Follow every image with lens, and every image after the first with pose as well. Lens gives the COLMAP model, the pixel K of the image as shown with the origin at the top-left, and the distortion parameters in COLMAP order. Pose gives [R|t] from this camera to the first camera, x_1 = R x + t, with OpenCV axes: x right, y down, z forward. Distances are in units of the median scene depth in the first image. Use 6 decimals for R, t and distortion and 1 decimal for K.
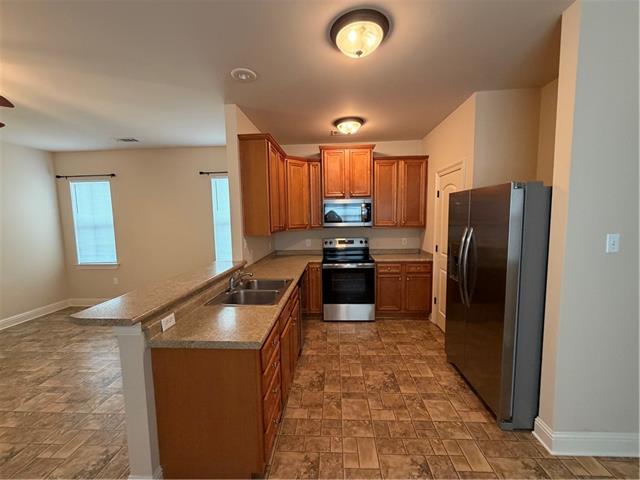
lens RADIAL K [[256.1, 0, 322.1], [0, 256.1, 239.1], [0, 0, 1]] dist [-0.002147, 0.000087]
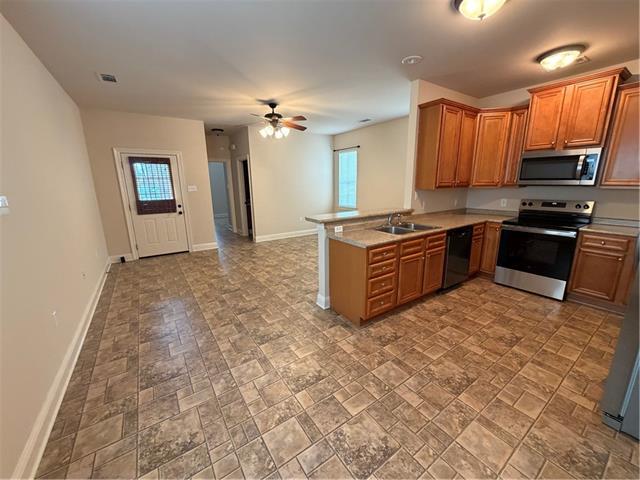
lens RADIAL K [[256.1, 0, 319.0], [0, 256.1, 239.6], [0, 0, 1]] dist [-0.002147, 0.000087]
pose [[0.604526, 0.186119, -0.774537, 0.335447], [-0.066250, 0.980700, 0.183952, 0.022916], [0.793826, -0.059891, 0.605189, -0.119120]]
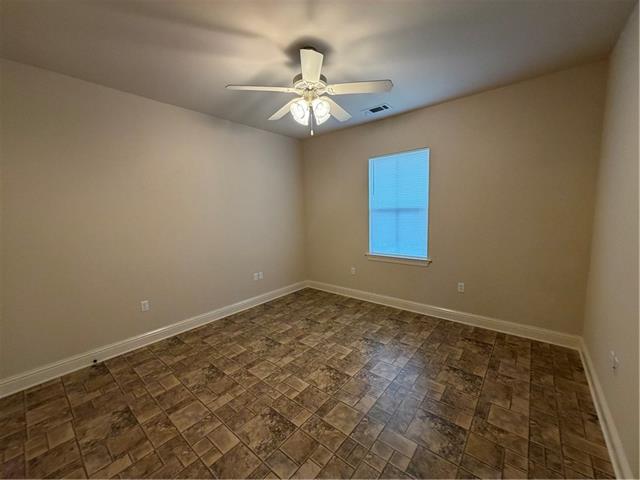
lens RADIAL K [[256.1, 0, 291.8], [0, 256.1, 217.3], [0, 0, 1]] dist [-0.002147, 0.000087]
pose [[0.647319, -0.013649, 0.762097, -0.405552], [0.082026, 0.995281, -0.051847, 0.005163], [-0.757792, 0.096073, 0.645384, 0.018598]]
